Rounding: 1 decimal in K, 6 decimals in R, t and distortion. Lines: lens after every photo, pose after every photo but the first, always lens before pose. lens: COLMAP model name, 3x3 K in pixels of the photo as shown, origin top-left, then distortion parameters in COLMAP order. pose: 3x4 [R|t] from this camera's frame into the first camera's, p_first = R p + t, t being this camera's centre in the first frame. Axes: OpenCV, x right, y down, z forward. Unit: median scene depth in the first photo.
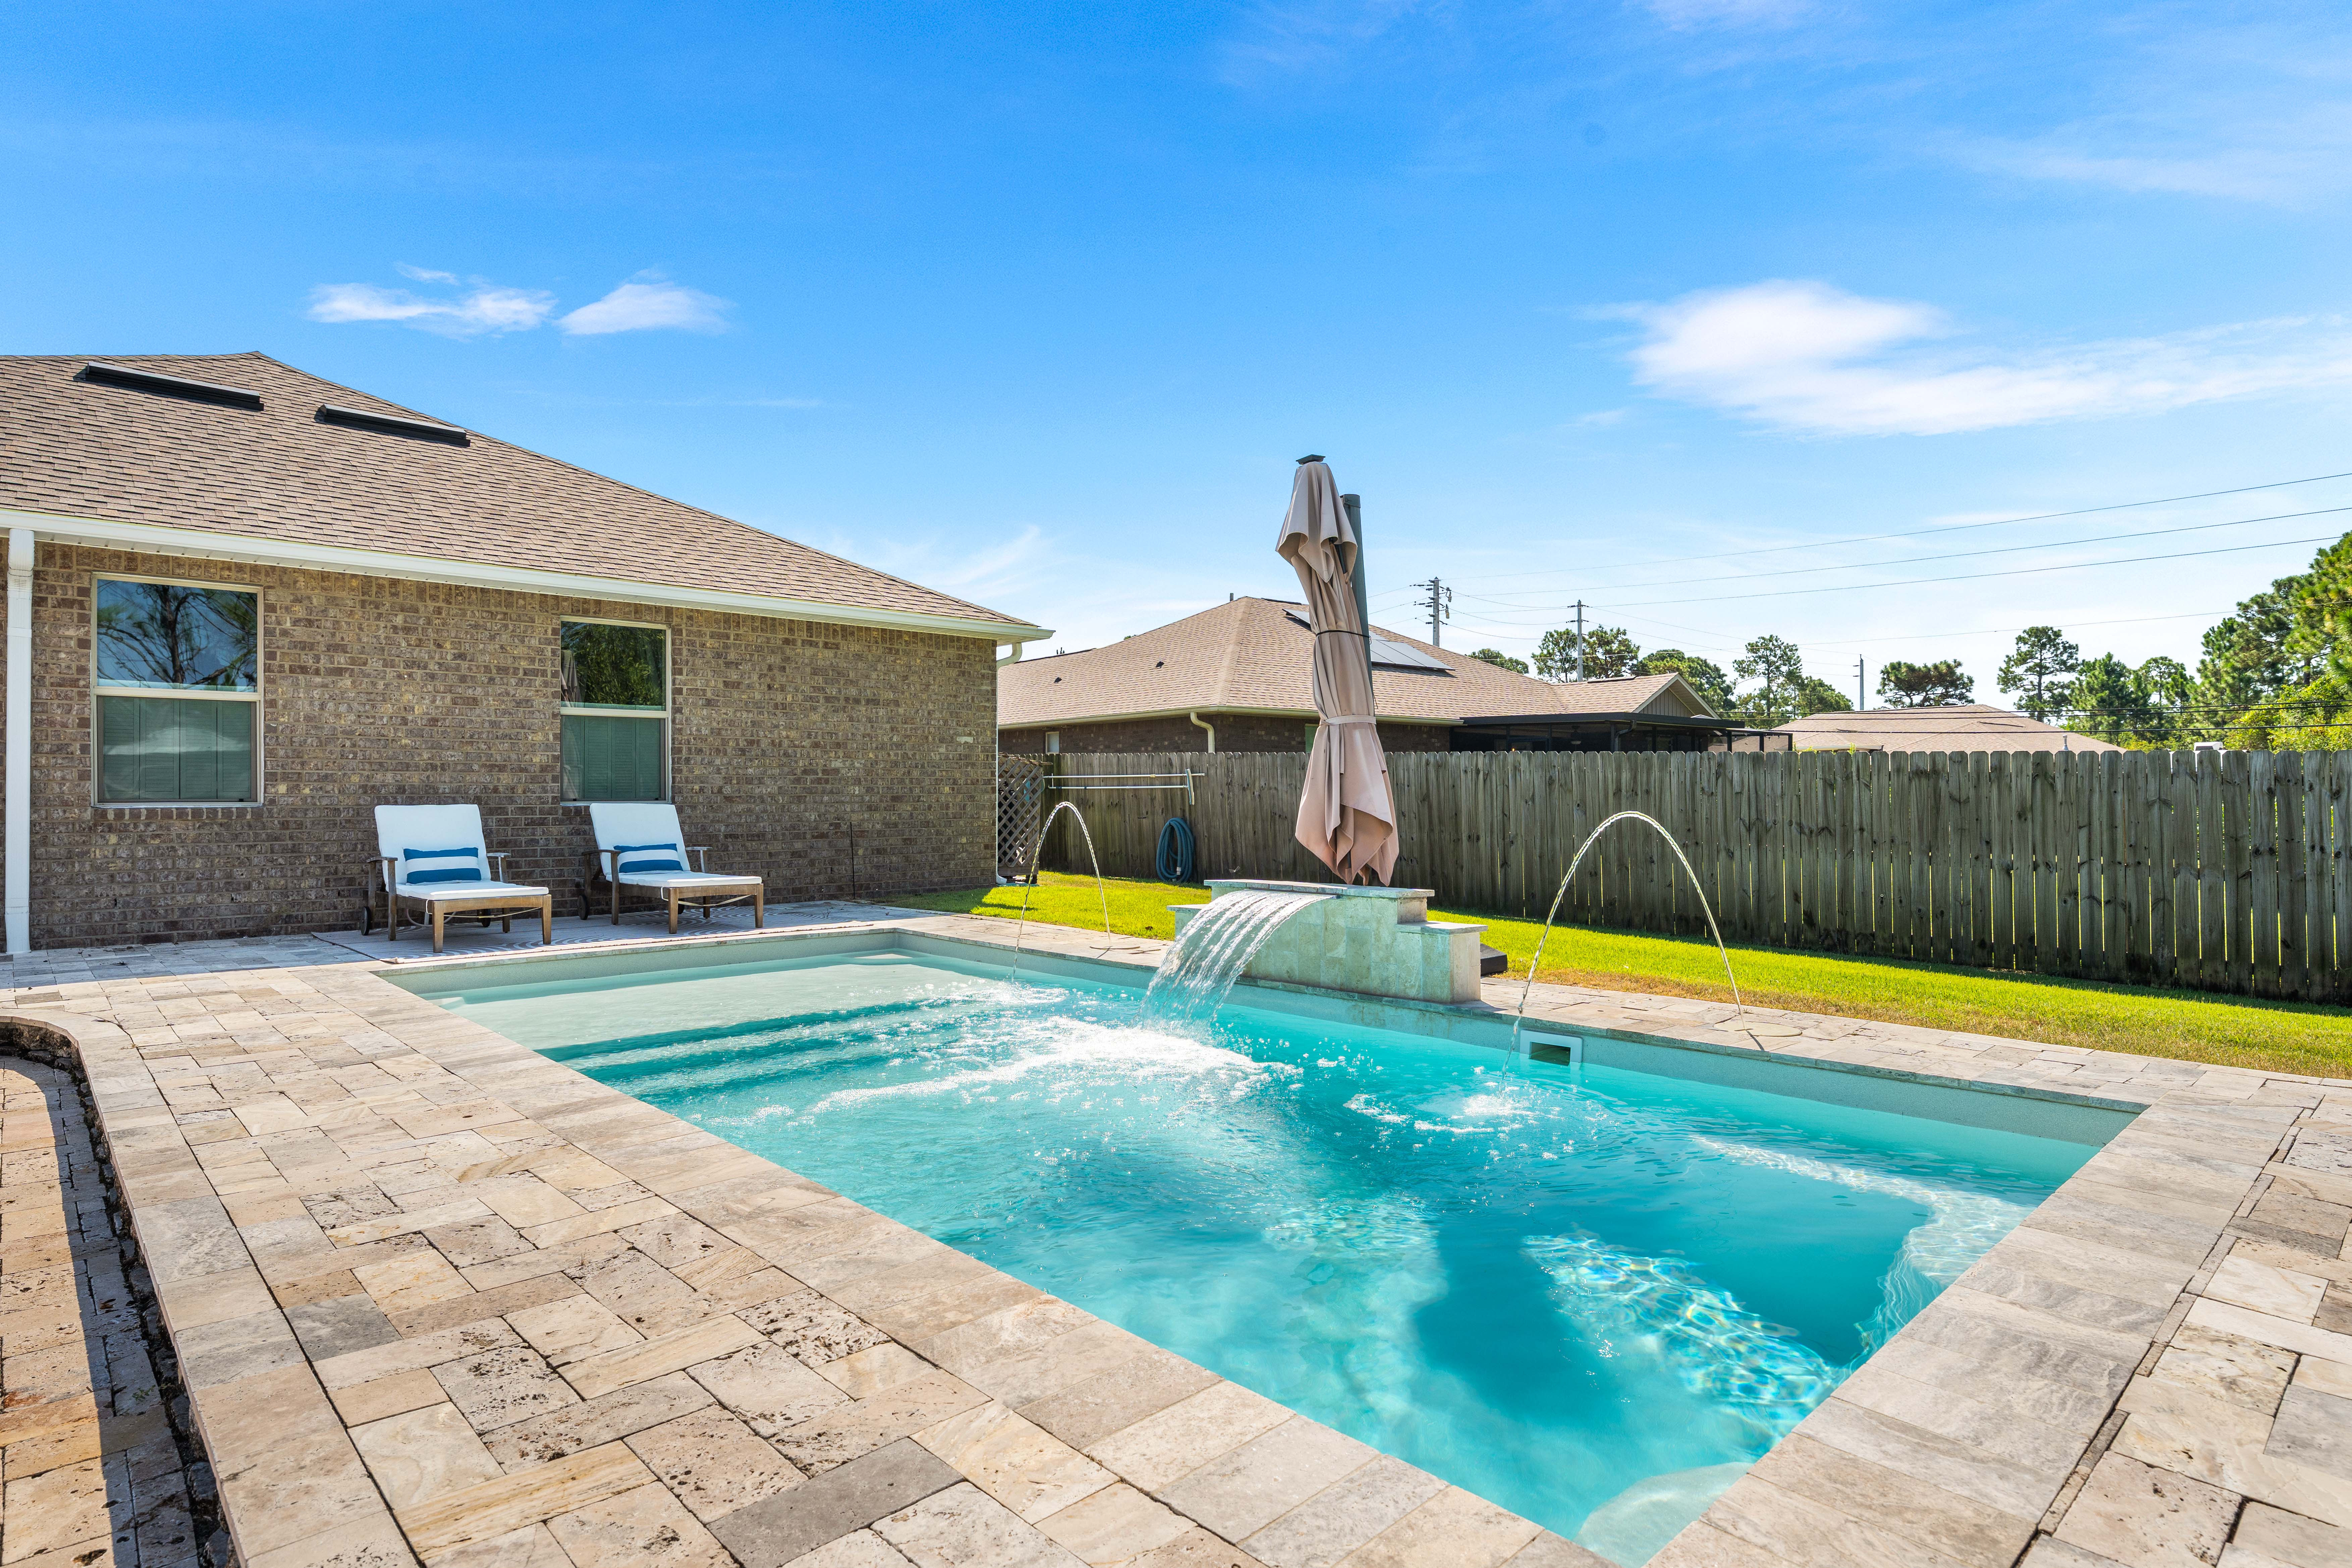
lens RADIAL K [[1255.2, 0, 1176.0], [0, 1255.2, 784.0], [0, 0, 1]] dist [0.000196, 0.000505]
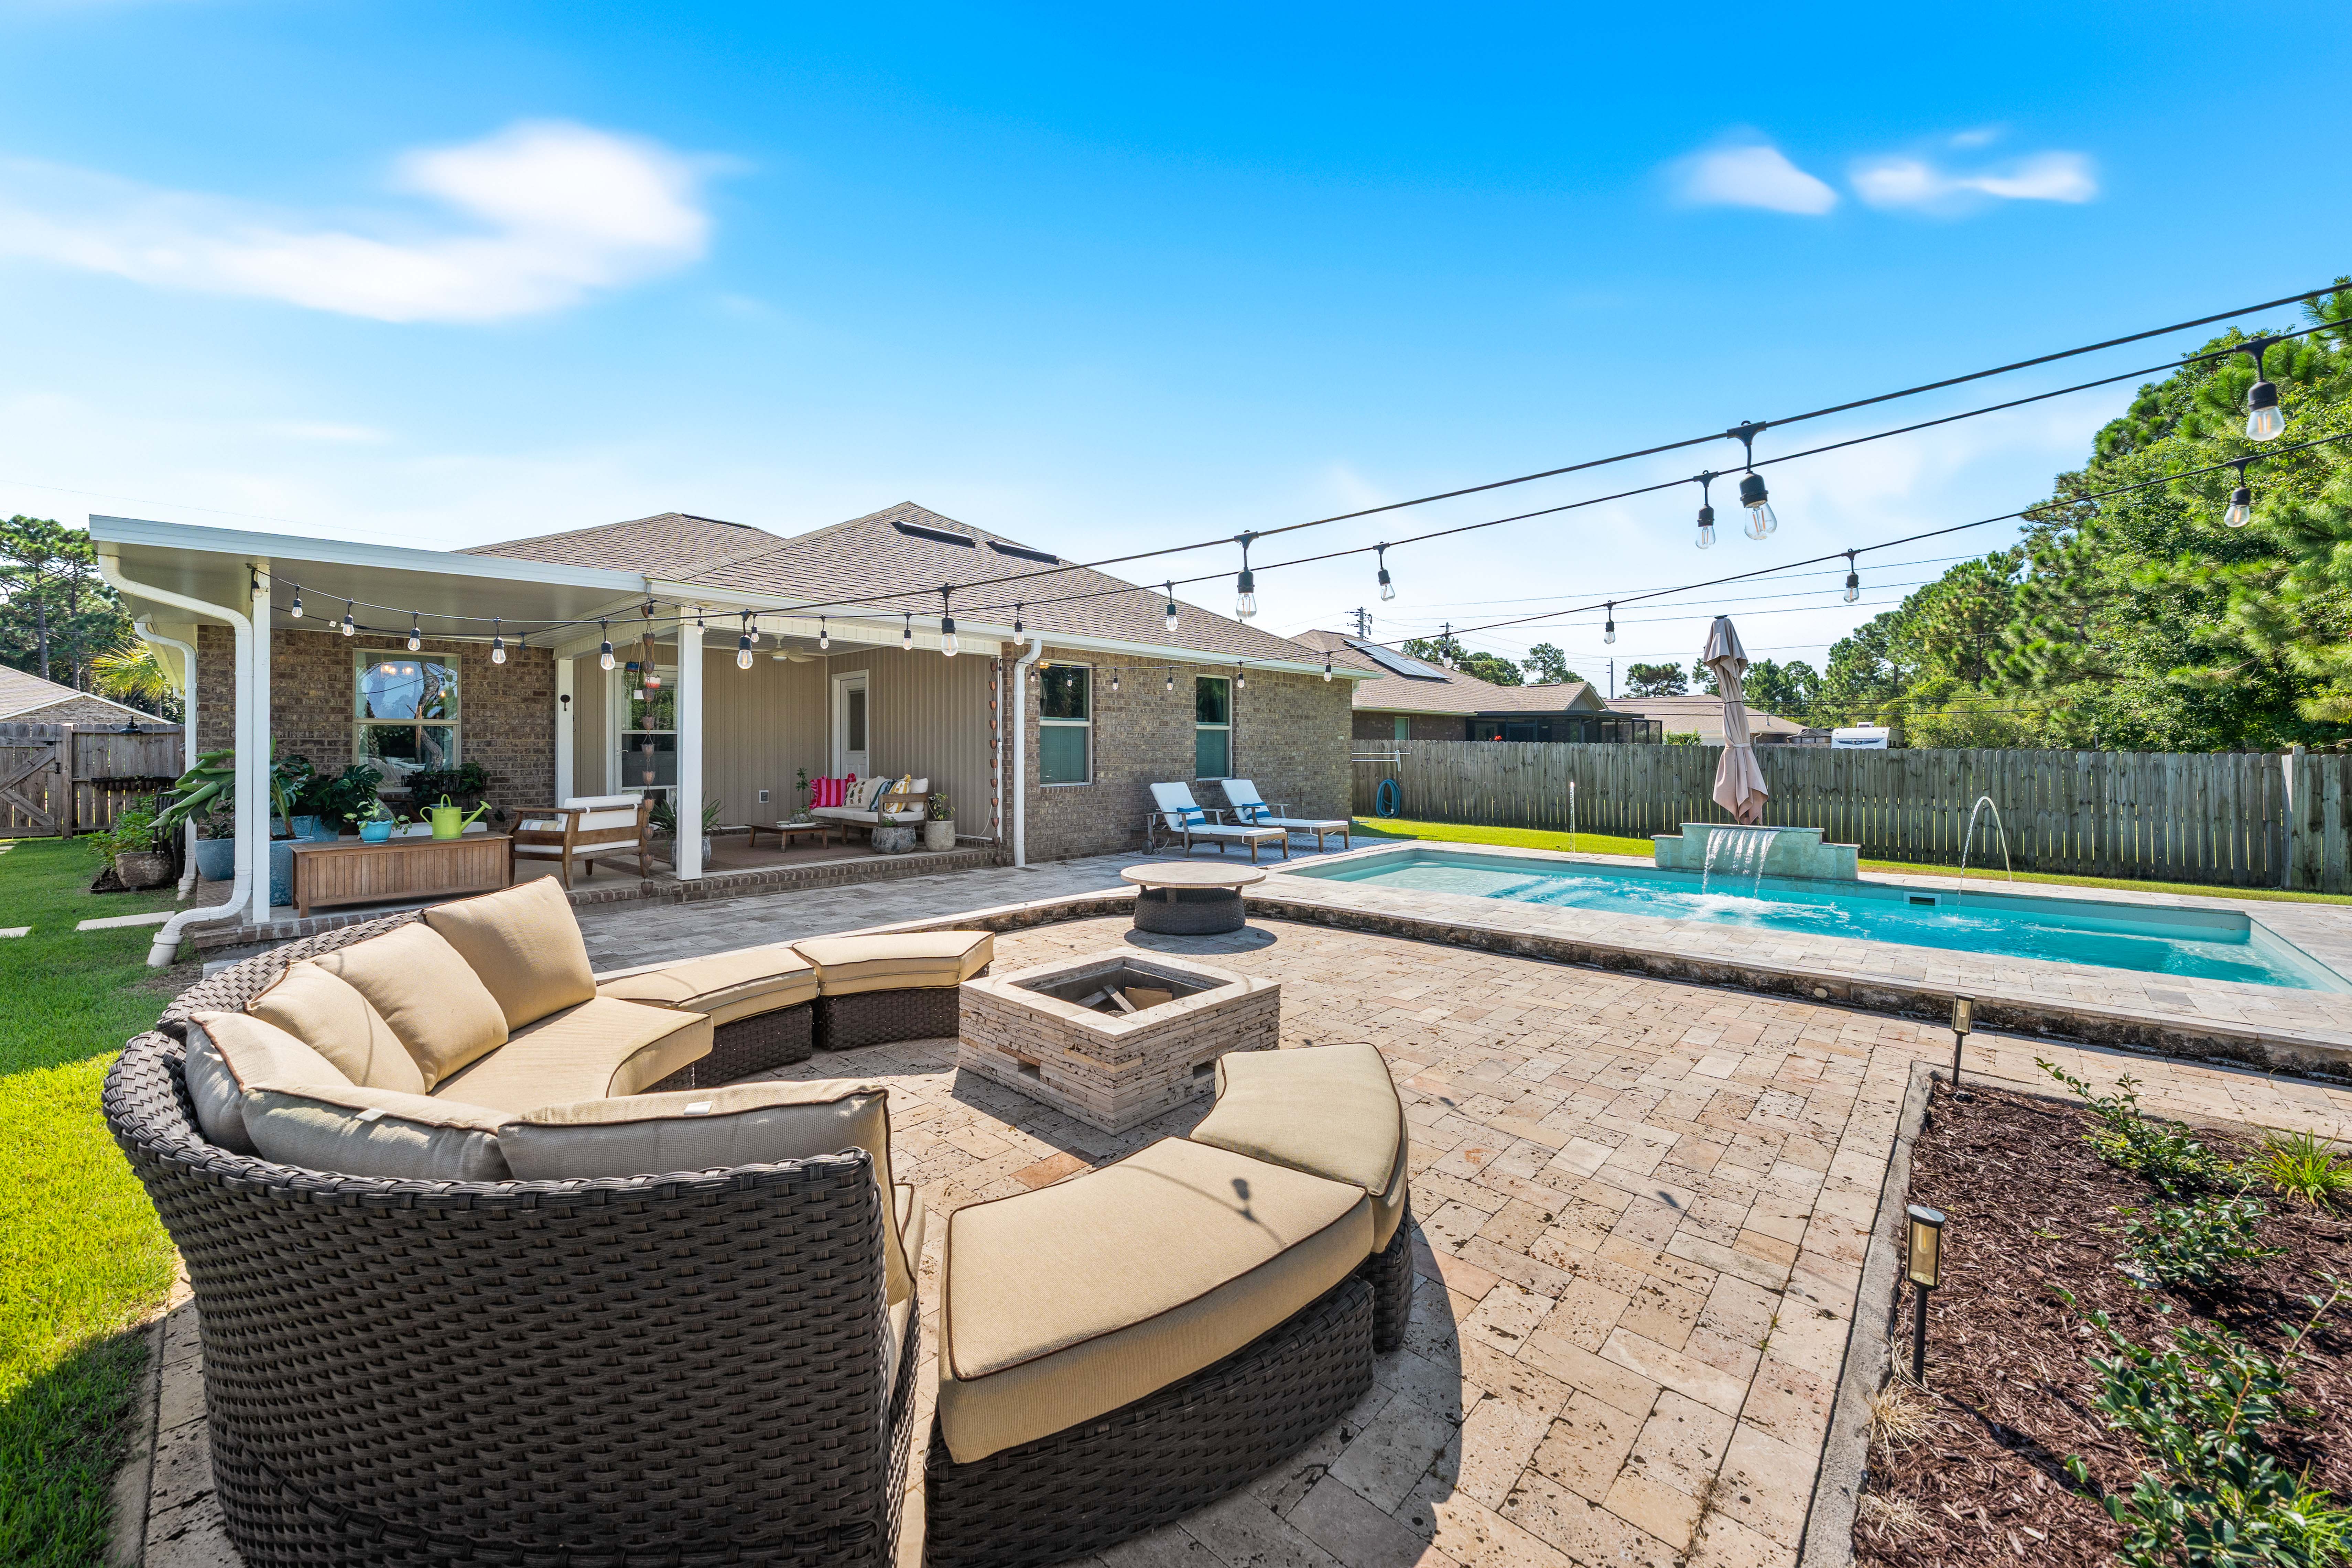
lens RADIAL K [[899.7, 0, 1177.6], [0, 899.7, 749.2], [0, 0, 1]] dist [-0.000772, -0.000154]
pose [[0.996035, -0.000437, 0.088959, -0.592887], [-0.000468, 0.999948, 0.010149, -0.038132], [-0.088959, -0.010151, 0.995984, -0.249711]]
